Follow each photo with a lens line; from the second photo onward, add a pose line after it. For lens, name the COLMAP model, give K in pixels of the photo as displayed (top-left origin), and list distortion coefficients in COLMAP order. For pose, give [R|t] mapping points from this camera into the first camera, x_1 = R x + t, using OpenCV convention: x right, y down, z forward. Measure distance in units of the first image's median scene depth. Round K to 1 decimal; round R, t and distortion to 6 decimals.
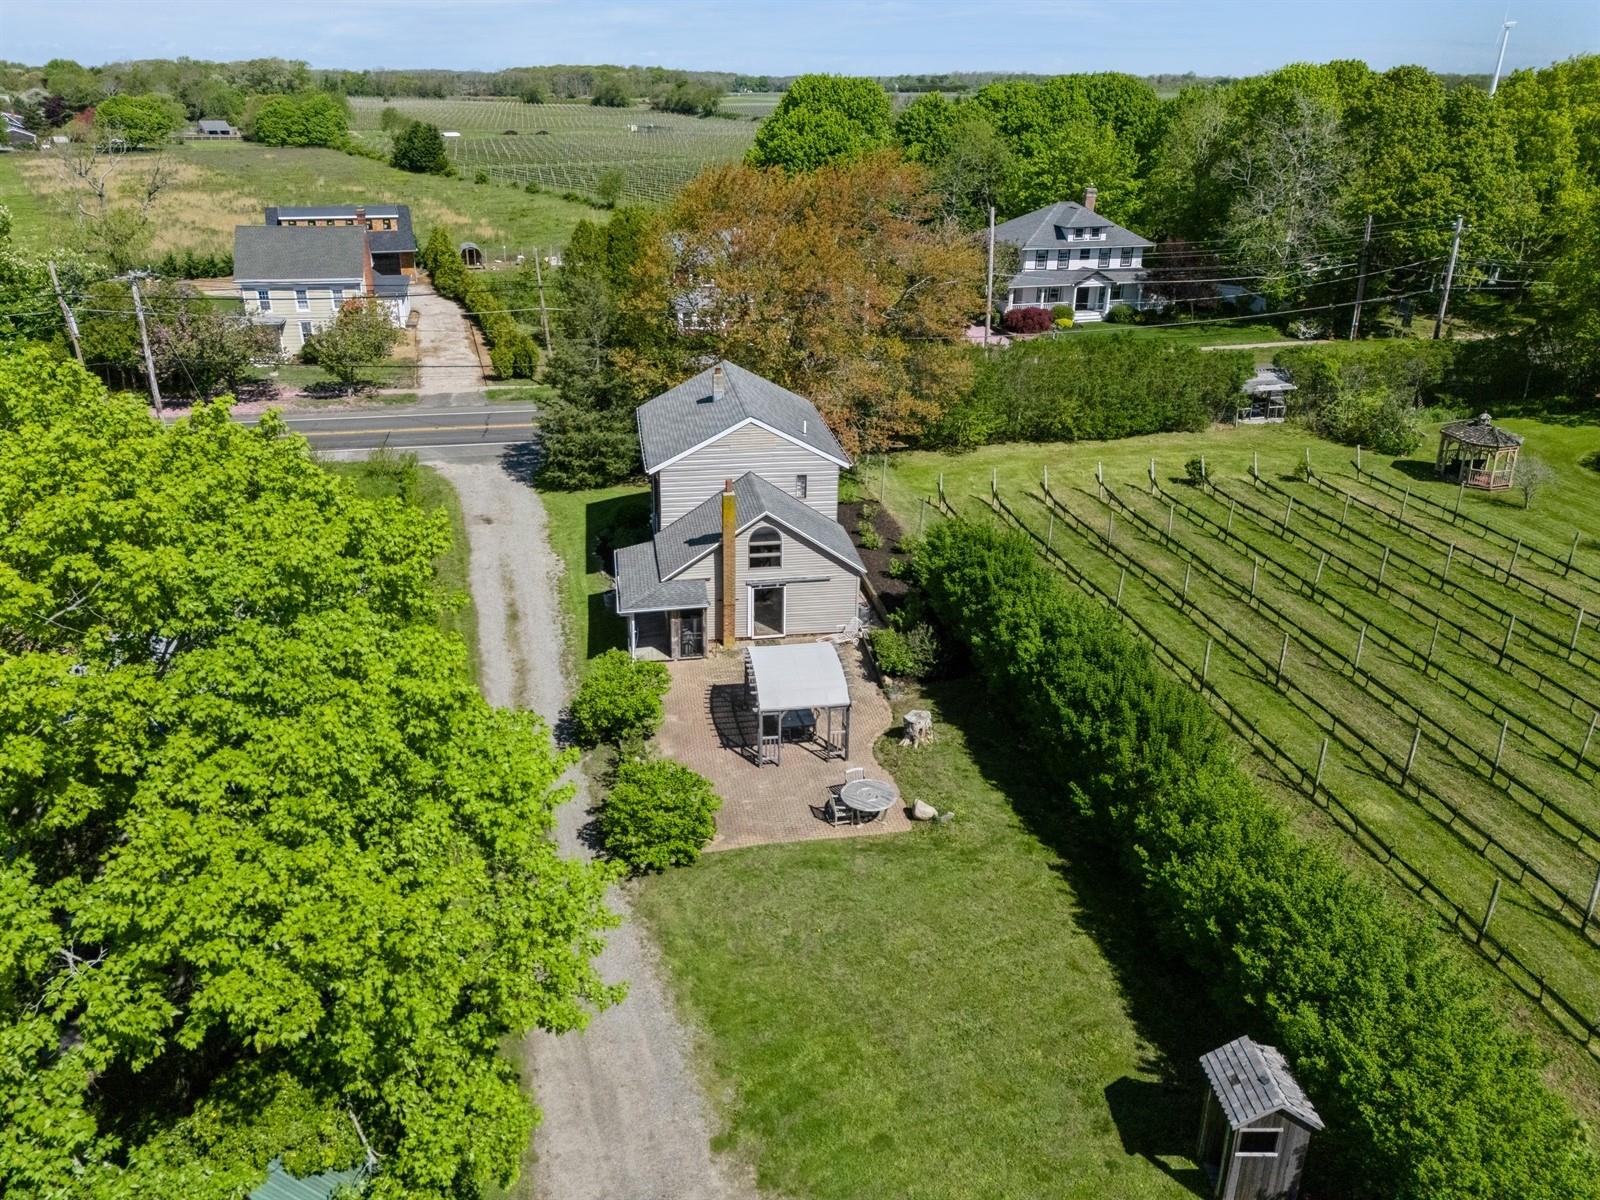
lens RADIAL K [[1138.7, 0, 797.6], [0, 1138.7, 604.8], [0, 0, 1]] dist [0.086650, -0.076889]
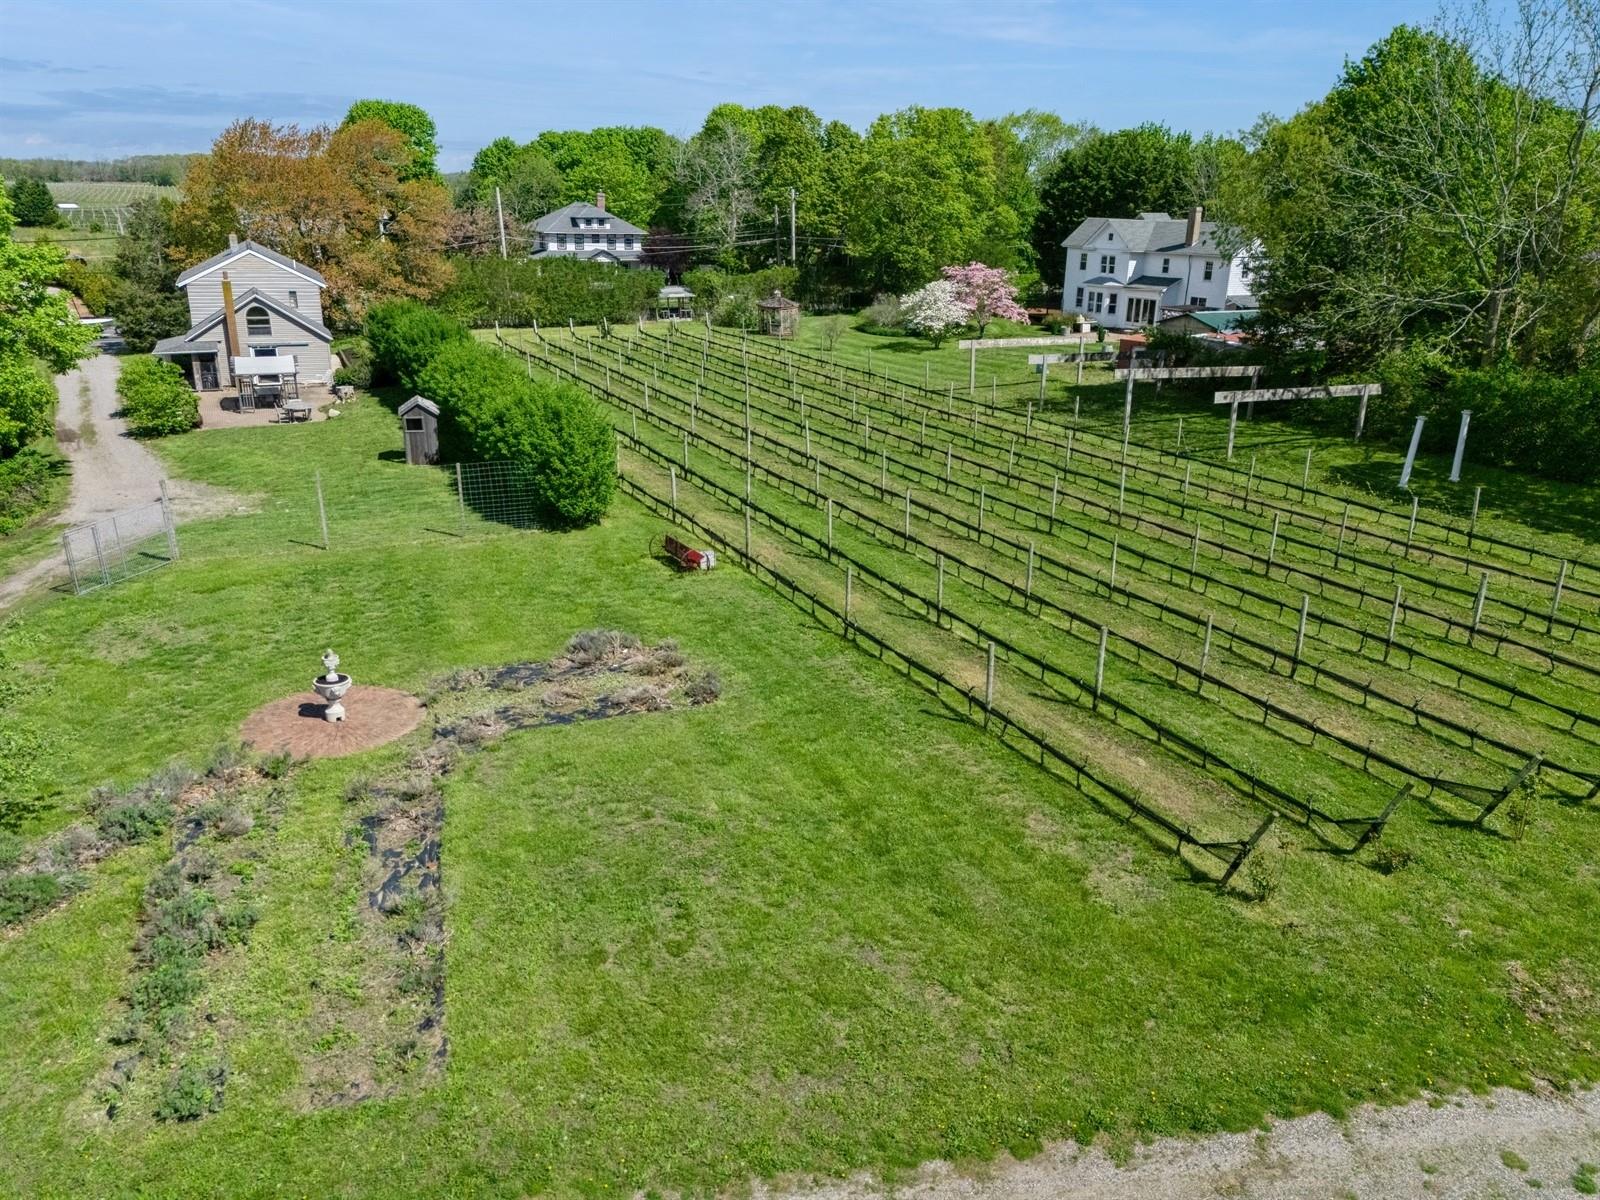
lens RADIAL K [[1138.7, 0, 797.6], [0, 1138.7, 604.8], [0, 0, 1]] dist [0.086650, -0.076889]
pose [[0.965874, -0.079242, 0.246593, 0.128626], [0.097691, 0.993190, -0.063488, 0.249417], [-0.239882, 0.085412, 0.967037, -0.338979]]
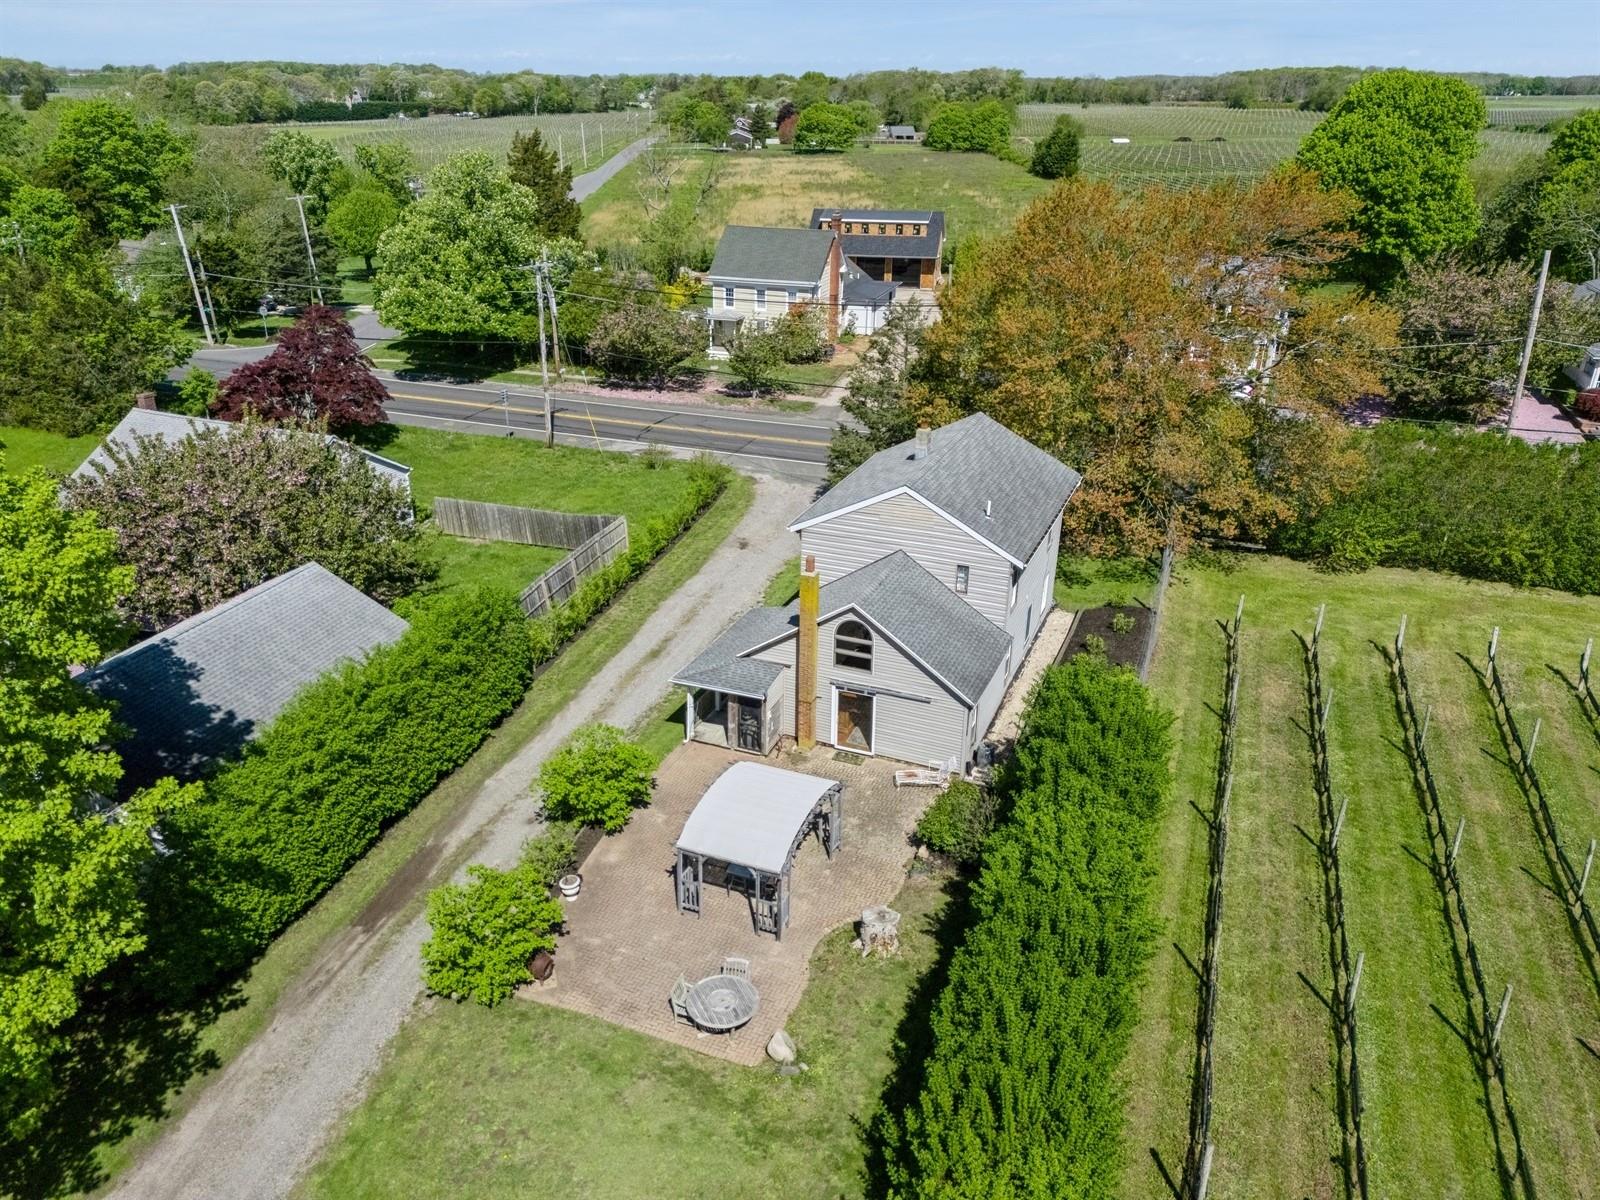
lens RADIAL K [[1166.4, 0, 811.0], [0, 1166.4, 599.5], [0, 0, 1]] dist [0.076197, -0.067358]
pose [[0.855598, 0.208535, -0.473778, 0.162464], [-0.215920, 0.975612, 0.039487, -0.052499], [0.470458, 0.068514, 0.879759, 0.117646]]
